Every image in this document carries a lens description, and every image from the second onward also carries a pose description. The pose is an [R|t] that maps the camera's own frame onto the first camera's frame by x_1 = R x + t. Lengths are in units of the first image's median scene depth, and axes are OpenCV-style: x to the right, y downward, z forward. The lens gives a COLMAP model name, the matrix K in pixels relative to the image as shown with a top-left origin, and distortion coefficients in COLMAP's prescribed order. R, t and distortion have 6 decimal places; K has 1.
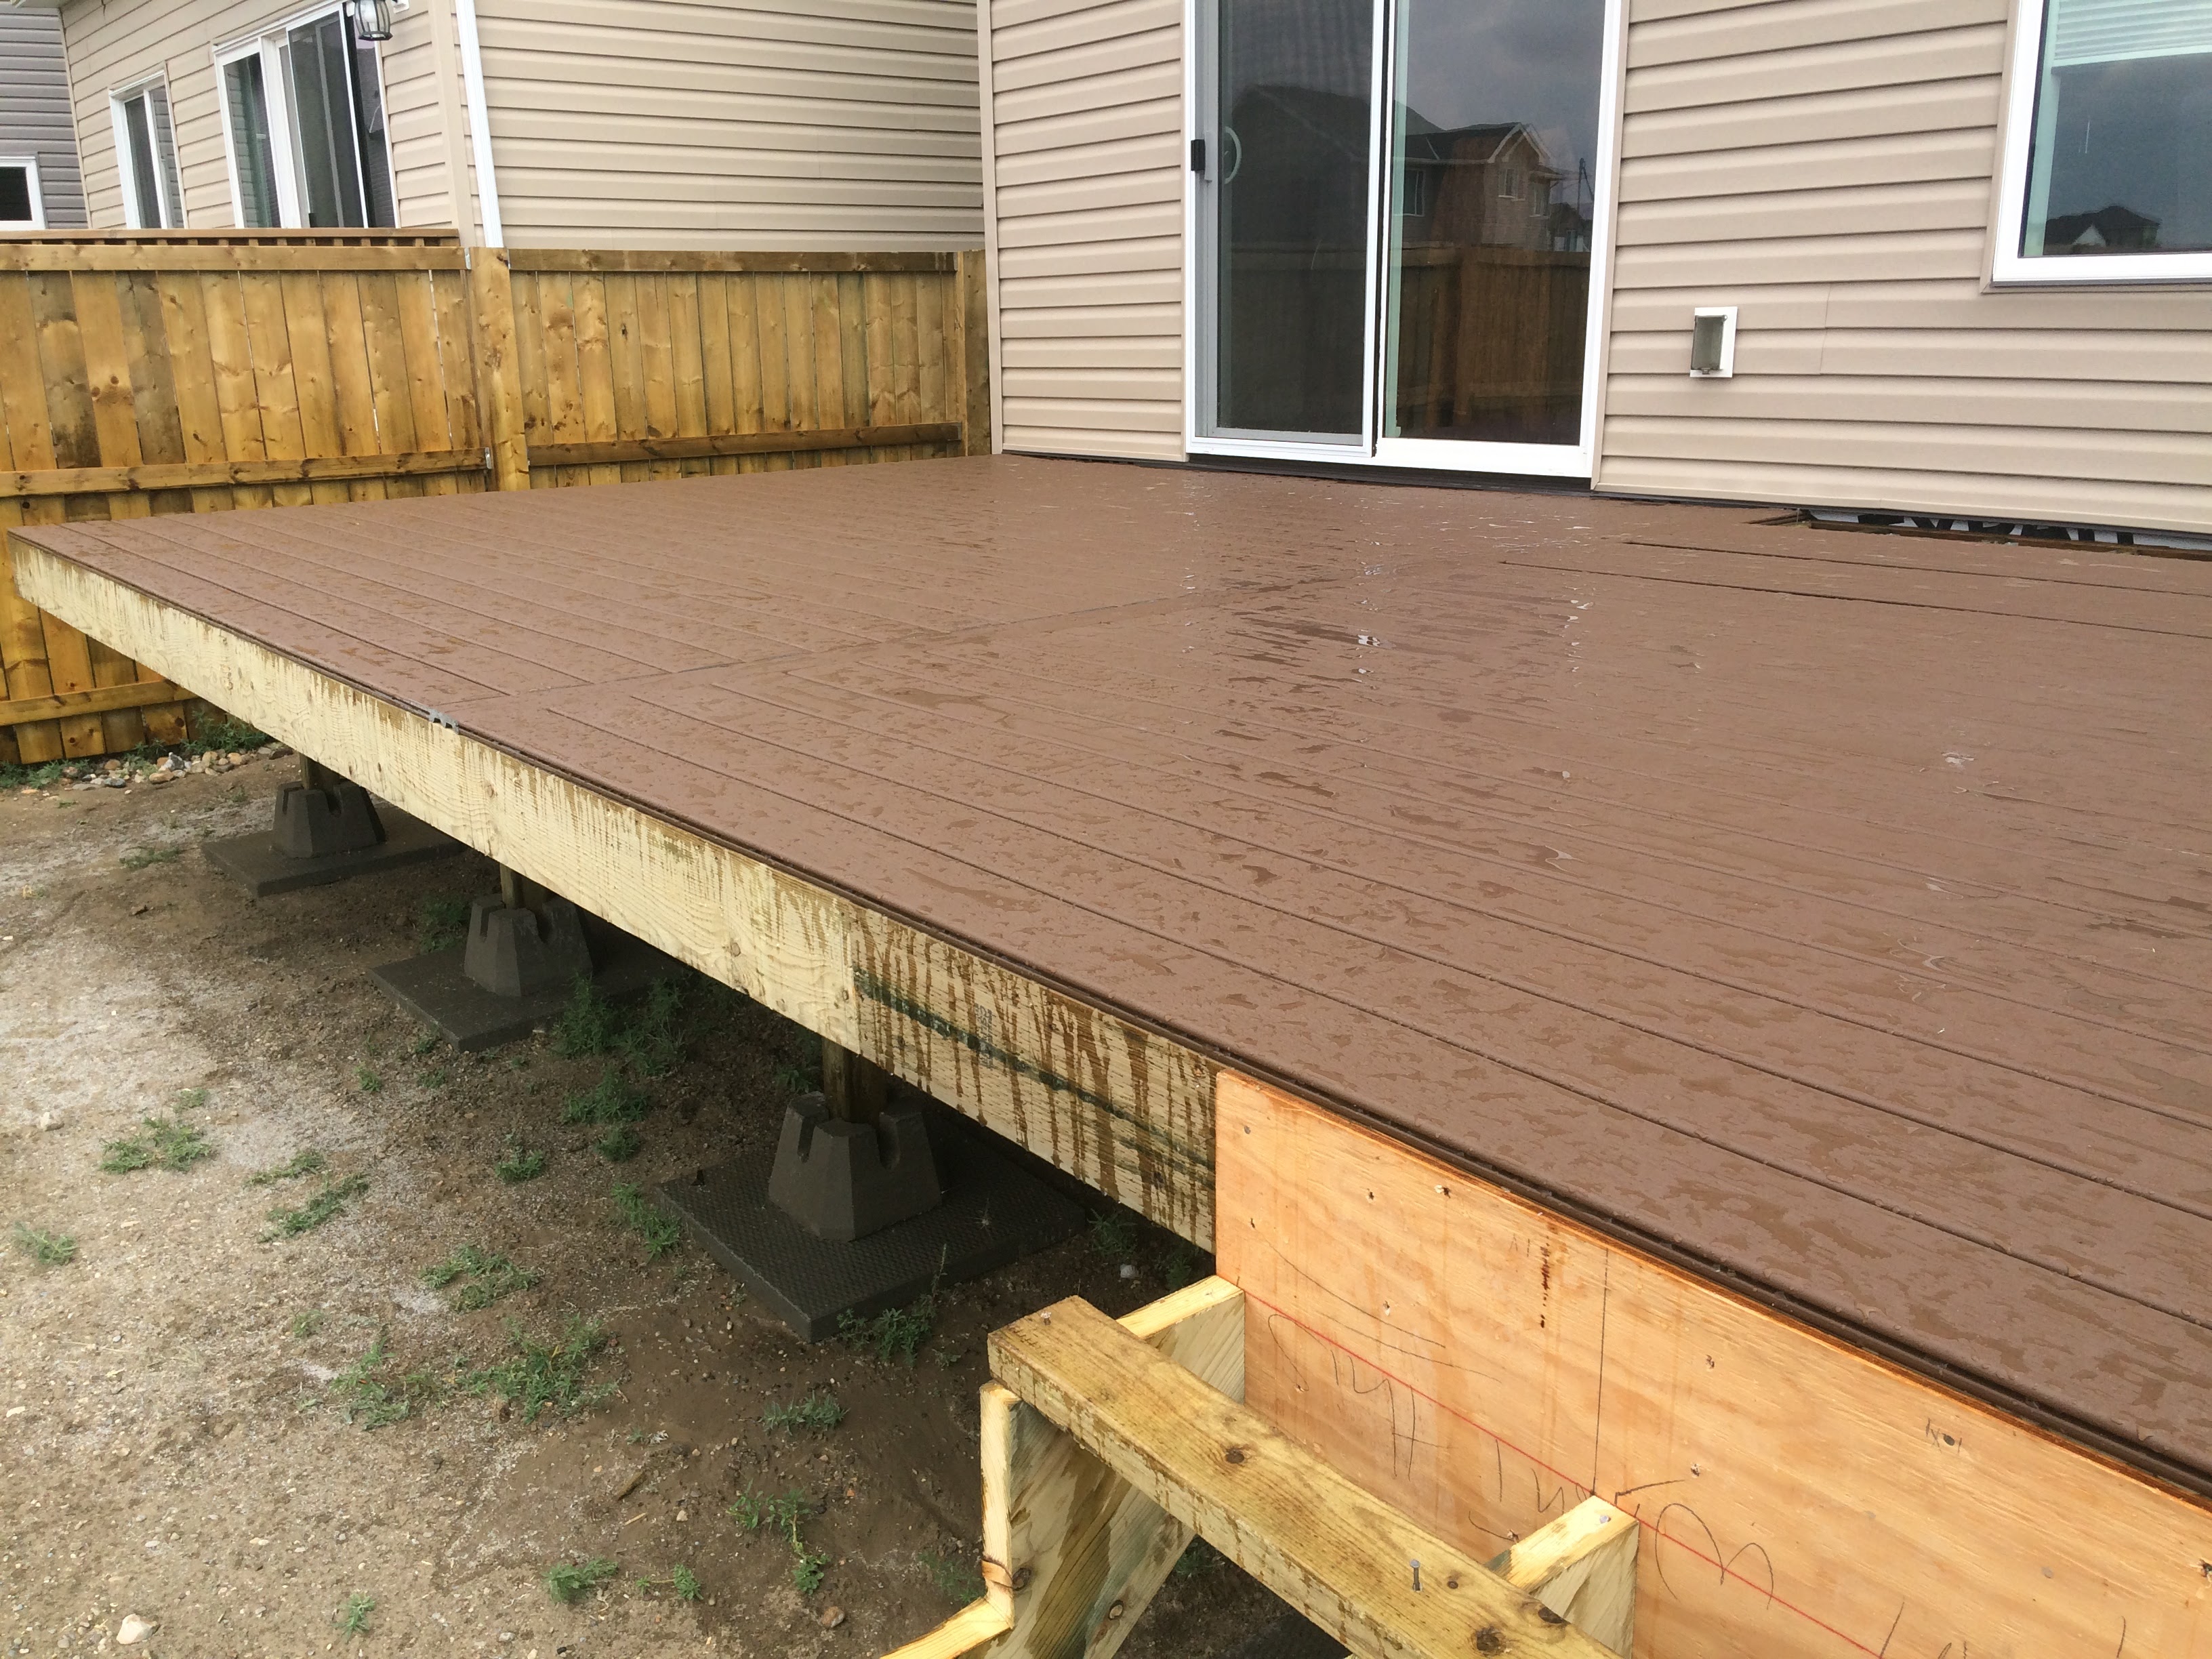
lens RADIAL K [[1862.3, 0, 1109.2], [0, 1862.3, 809.9], [0, 0, 1]] dist [0.077863, -0.098261]
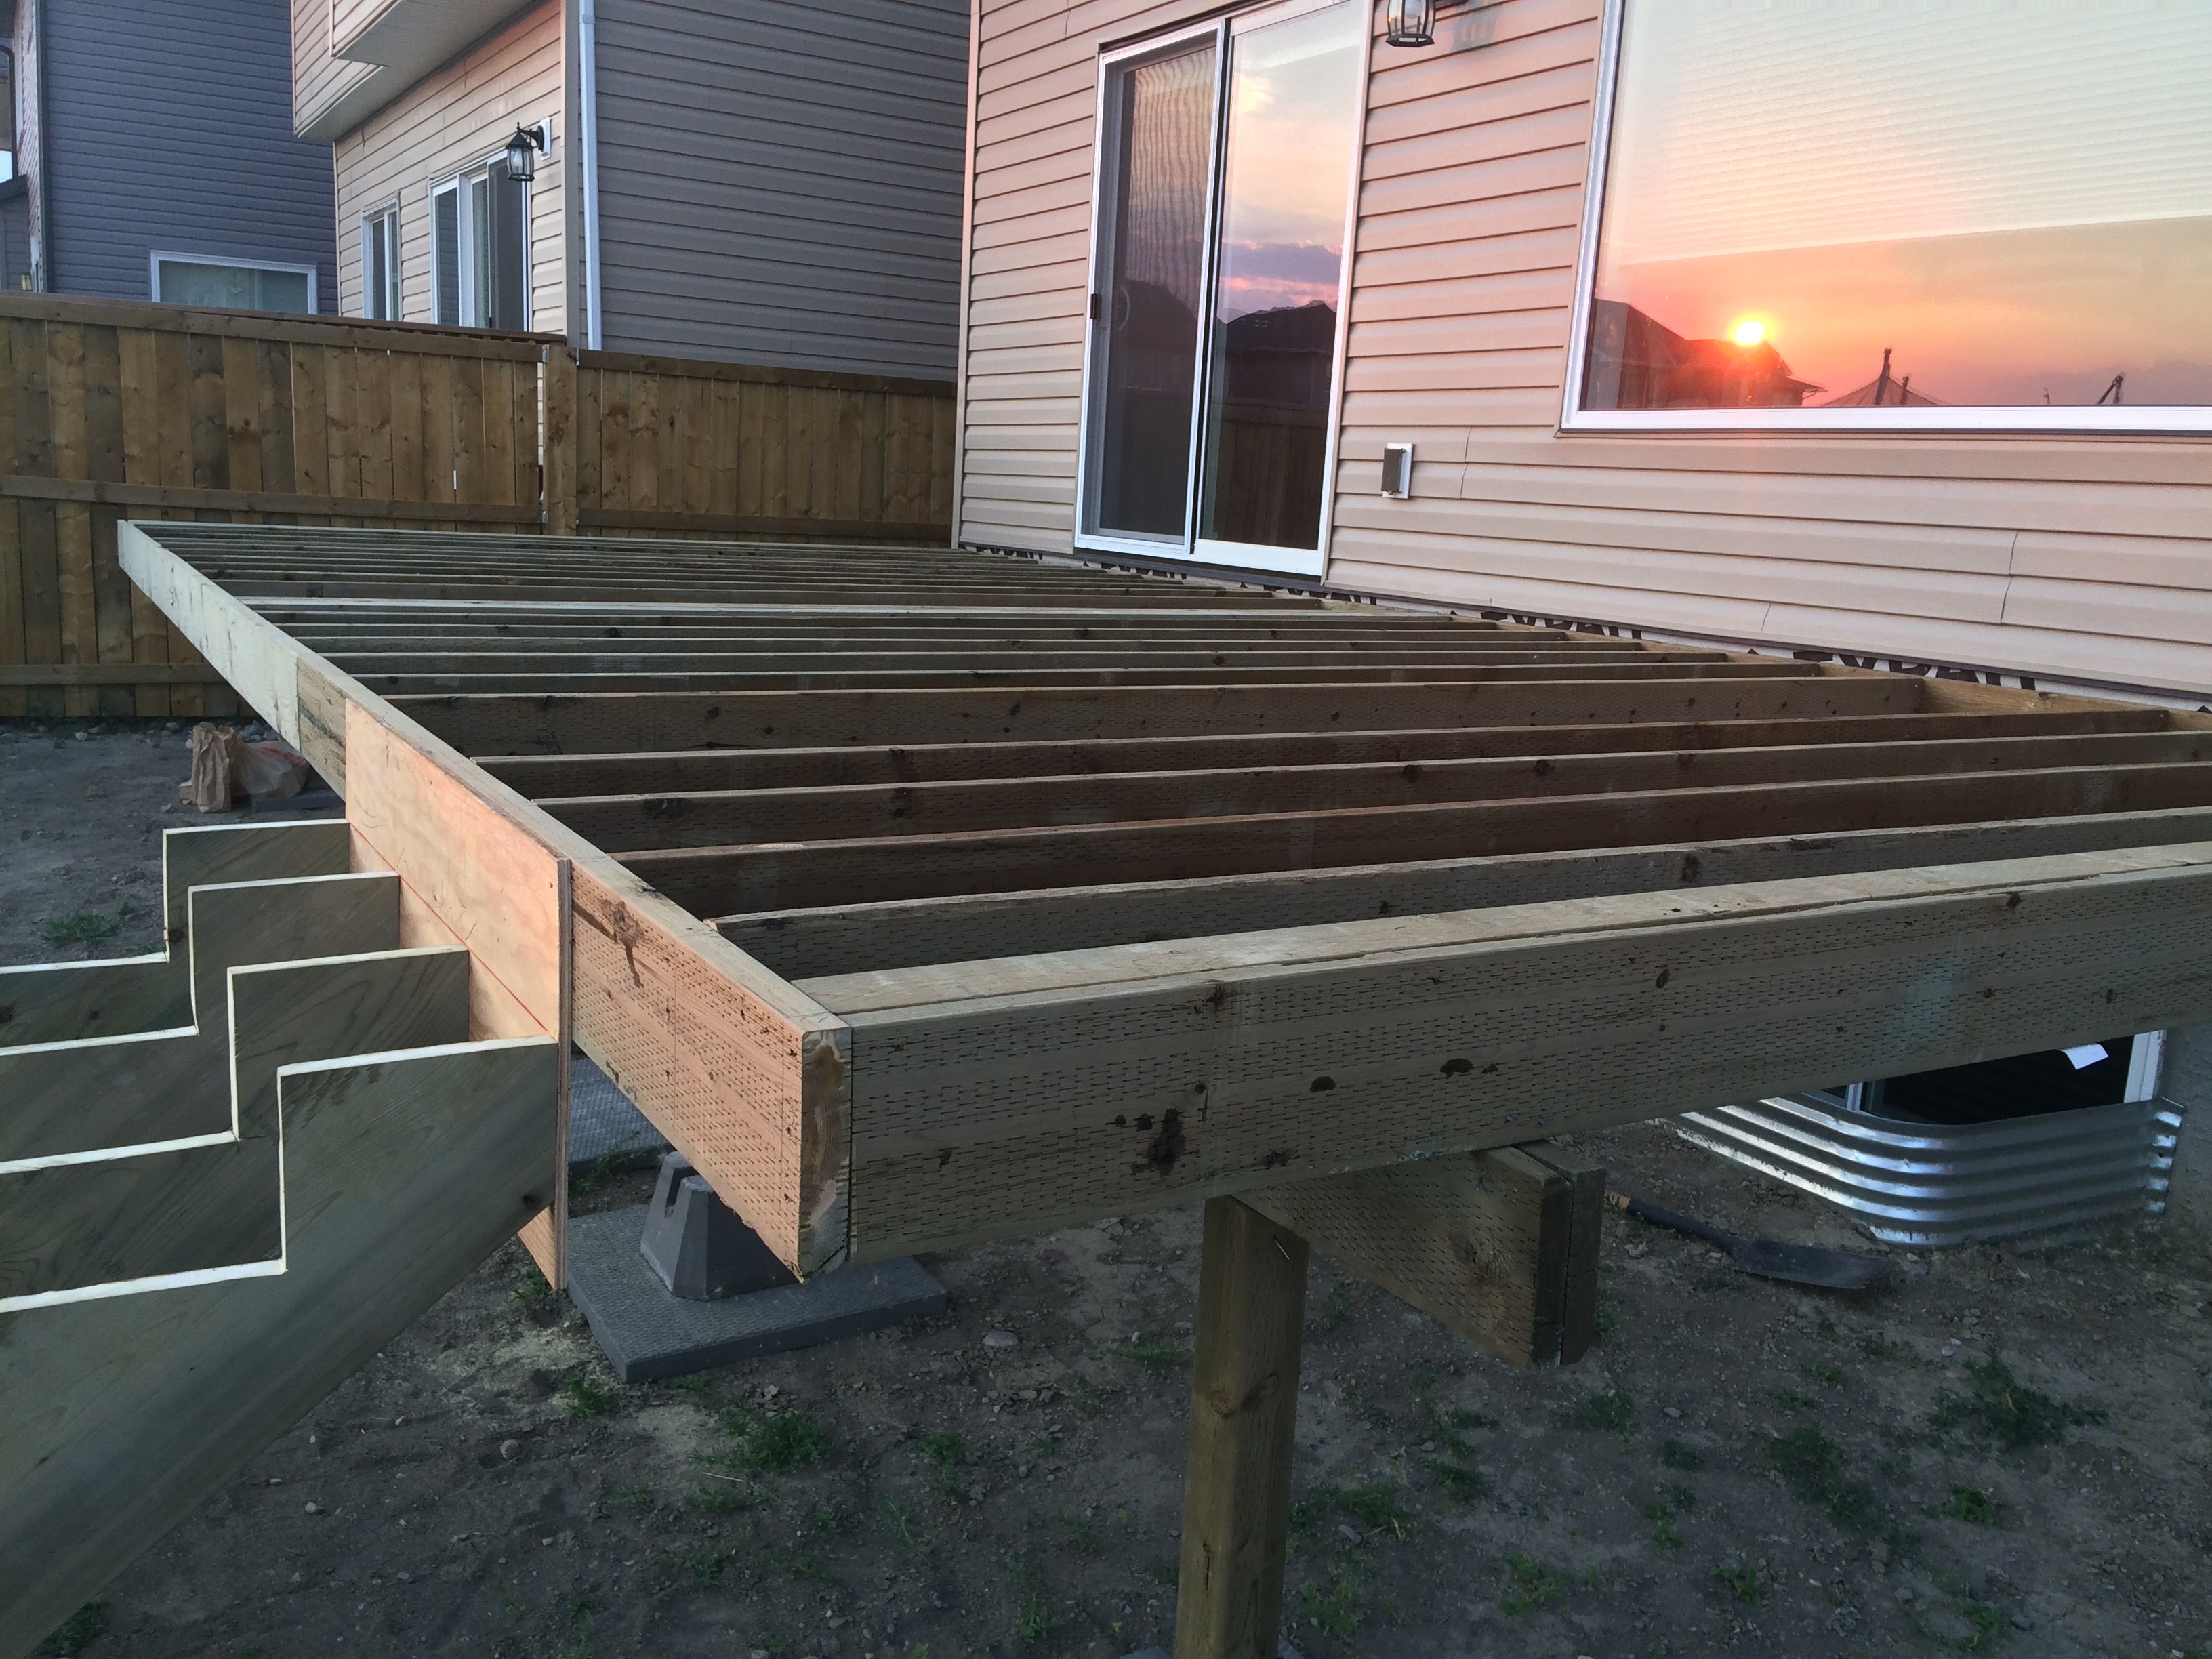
lens RADIAL K [[1862.3, 0, 1117.8], [0, 1862.3, 835.1], [0, 0, 1]] dist [0.077863, -0.098261]
pose [[0.987952, 0.098106, -0.119695, 0.220494], [-0.106771, 0.991938, -0.068260, 0.067804], [0.112033, 0.080217, 0.990461, -0.161618]]
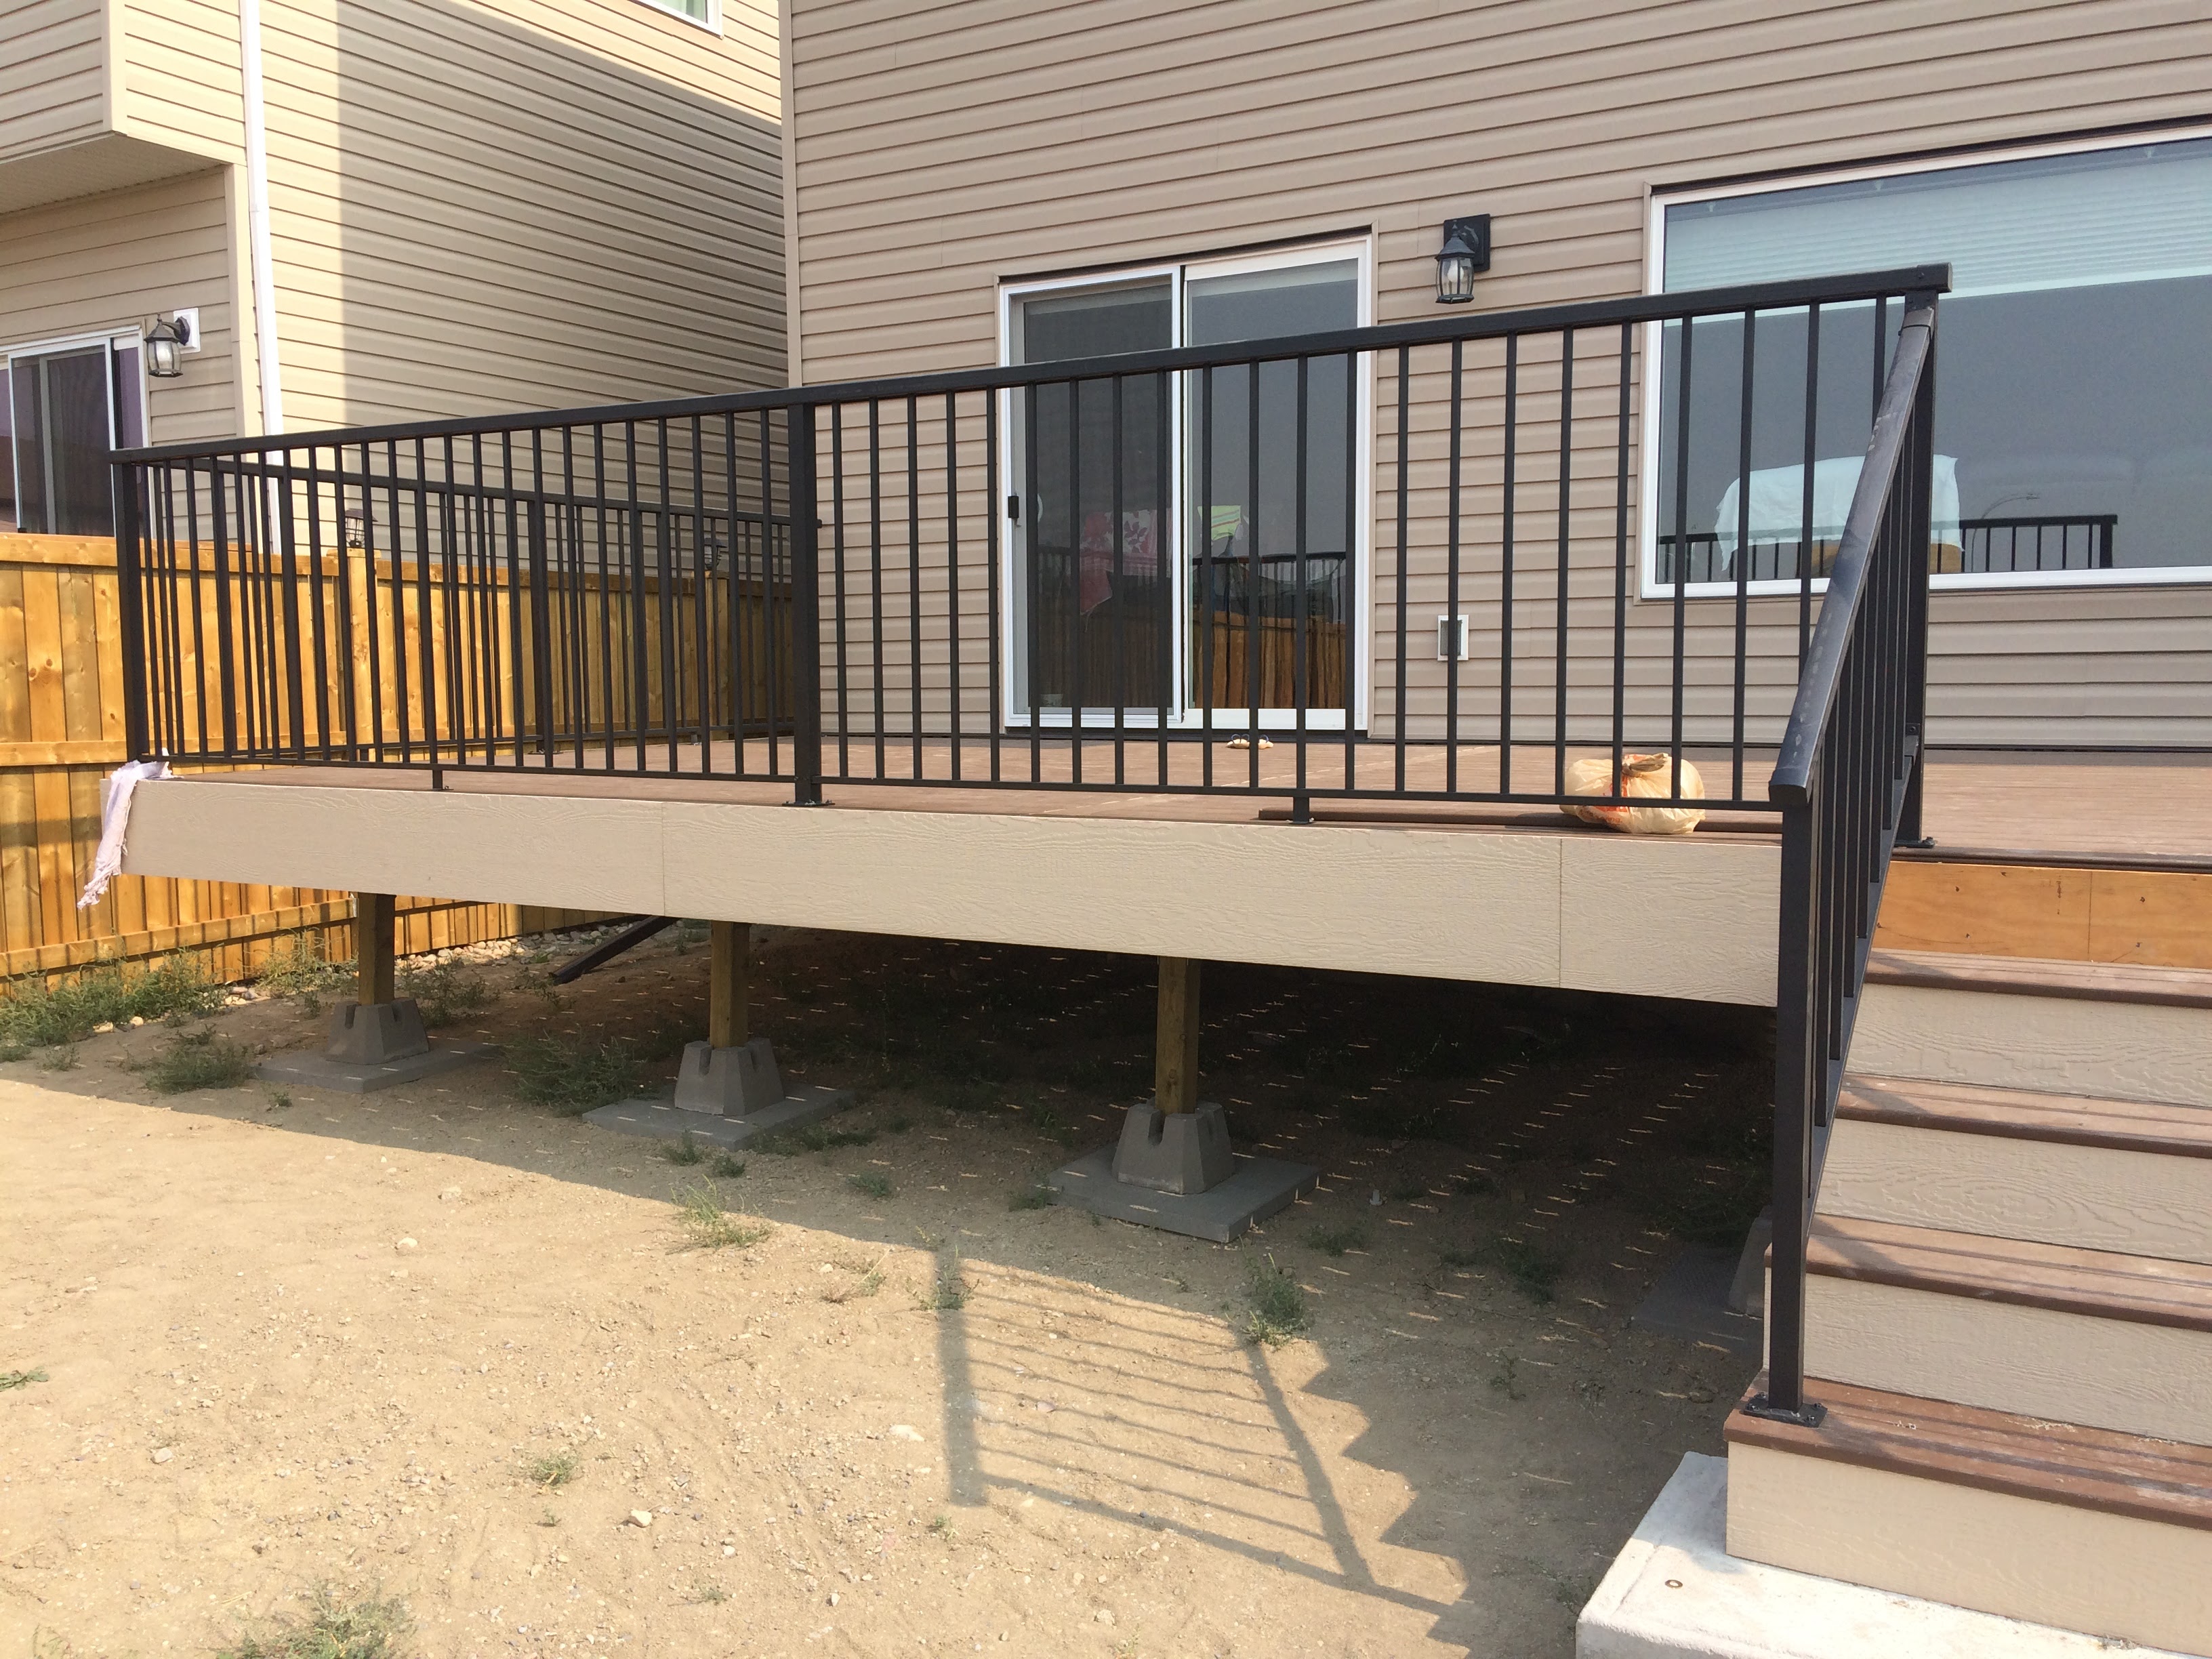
lens RADIAL K [[1862.3, 0, 1116.0], [0, 1862.3, 812.6], [0, 0, 1]] dist [0.077863, -0.098261]
pose [[0.932698, -0.016163, 0.360296, -0.331484], [0.081778, 0.982453, -0.167625, 0.083126], [-0.351265, 0.185808, 0.917654, -0.179279]]
